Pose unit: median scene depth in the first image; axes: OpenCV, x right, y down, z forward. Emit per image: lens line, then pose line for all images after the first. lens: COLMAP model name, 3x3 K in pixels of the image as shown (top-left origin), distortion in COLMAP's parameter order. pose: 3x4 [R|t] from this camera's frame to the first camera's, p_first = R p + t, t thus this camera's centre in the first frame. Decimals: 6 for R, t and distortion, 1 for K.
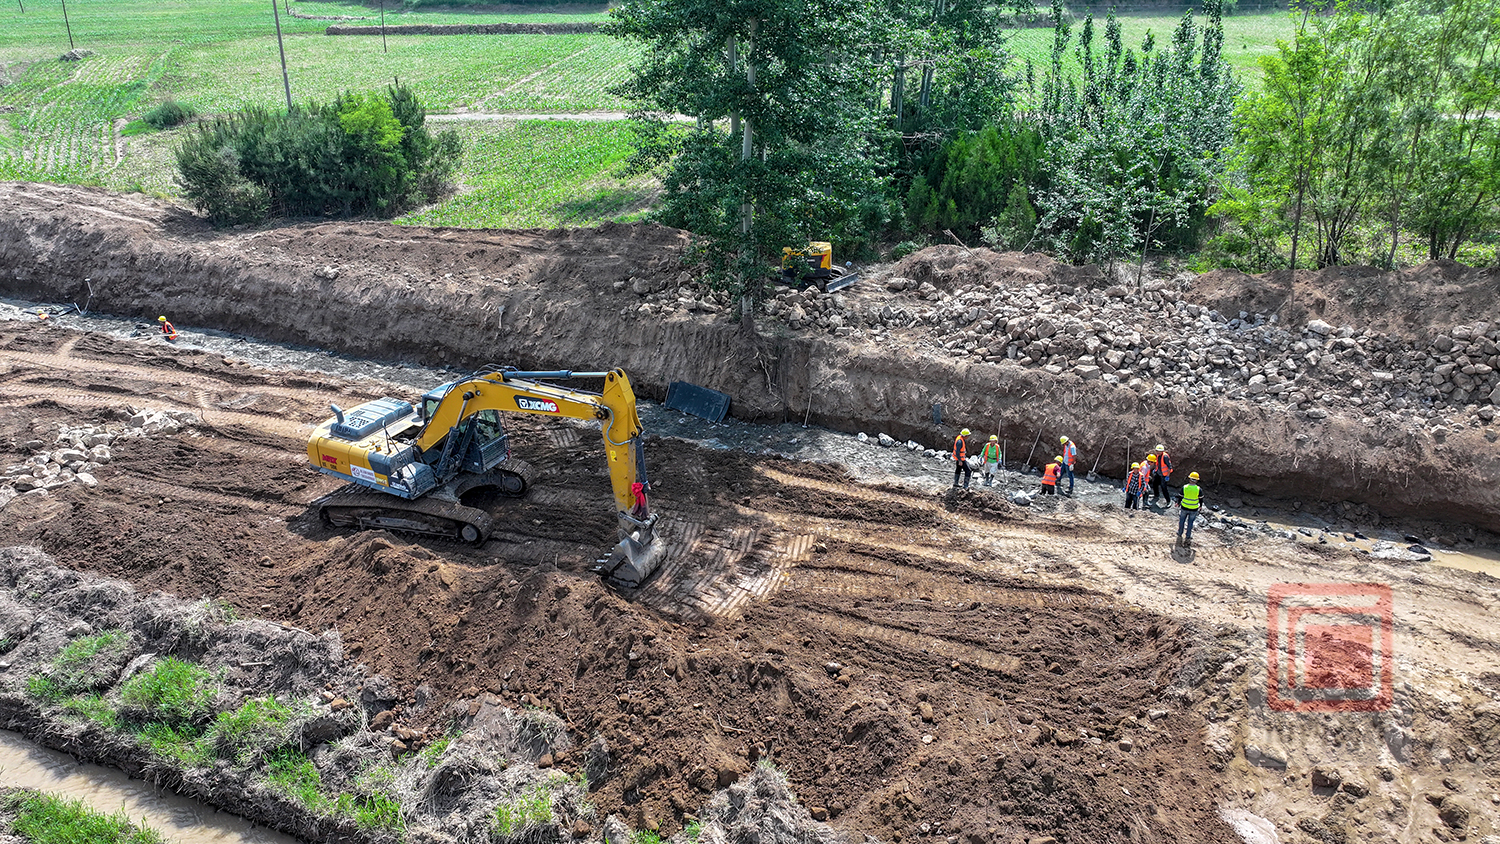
lens RADIAL K [[1056.7, 0, 749.3], [0, 1056.7, 421.4], [0, 0, 1]] dist [0.003546, 0.002754]
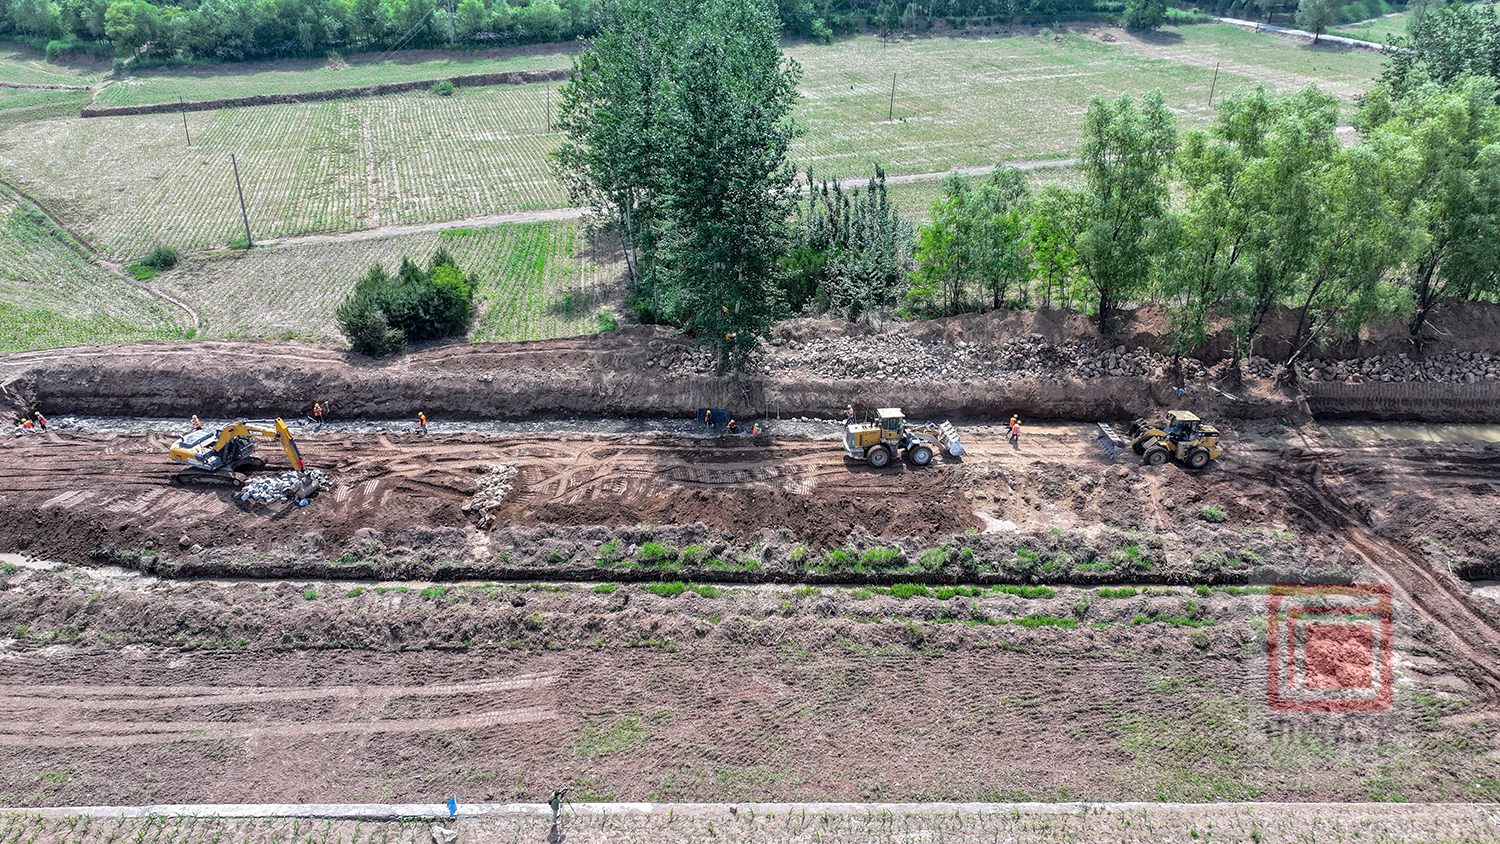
lens RADIAL K [[1056.7, 0, 749.5], [0, 1056.7, 422.3], [0, 0, 1]] dist [0.003546, 0.002754]
pose [[0.930716, -0.171107, 0.323249, -0.708253], [0.152633, 0.984886, 0.081866, -0.177902], [-0.332371, -0.026856, 0.942766, -1.098175]]
